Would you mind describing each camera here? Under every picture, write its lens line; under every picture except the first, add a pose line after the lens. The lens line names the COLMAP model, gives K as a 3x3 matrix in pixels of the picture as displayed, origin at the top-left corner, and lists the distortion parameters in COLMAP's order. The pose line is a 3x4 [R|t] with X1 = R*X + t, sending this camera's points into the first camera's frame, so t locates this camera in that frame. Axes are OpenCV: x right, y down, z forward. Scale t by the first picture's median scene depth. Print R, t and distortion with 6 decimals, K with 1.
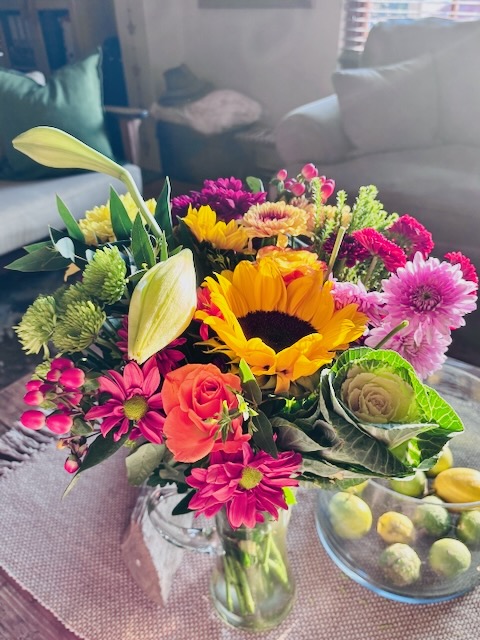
lens RADIAL K [[501.4, 0, 238.8], [0, 501.4, 320.0], [0, 0, 1]] dist [0.007692, 0.000153]
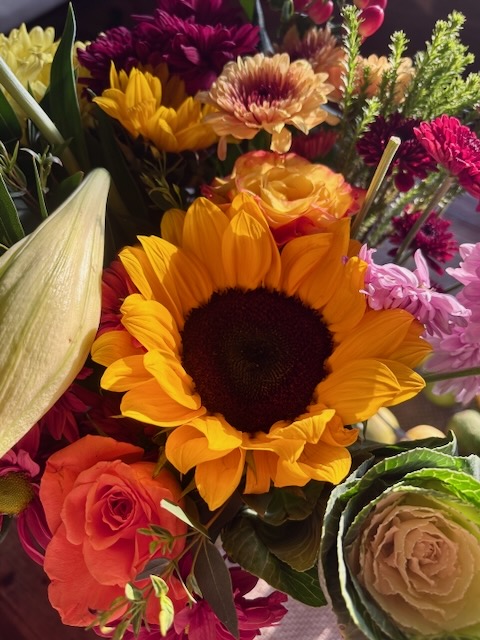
lens RADIAL K [[554.5, 0, 241.7], [0, 554.5, 320.4], [0, 0, 1]] dist [-0.009004, 0.008301]
pose [[0.999199, 0.004735, -0.039729, 0.069697], [0.009137, 0.939725, 0.341810, -0.181080], [0.038953, -0.341899, 0.938929, 0.372531]]
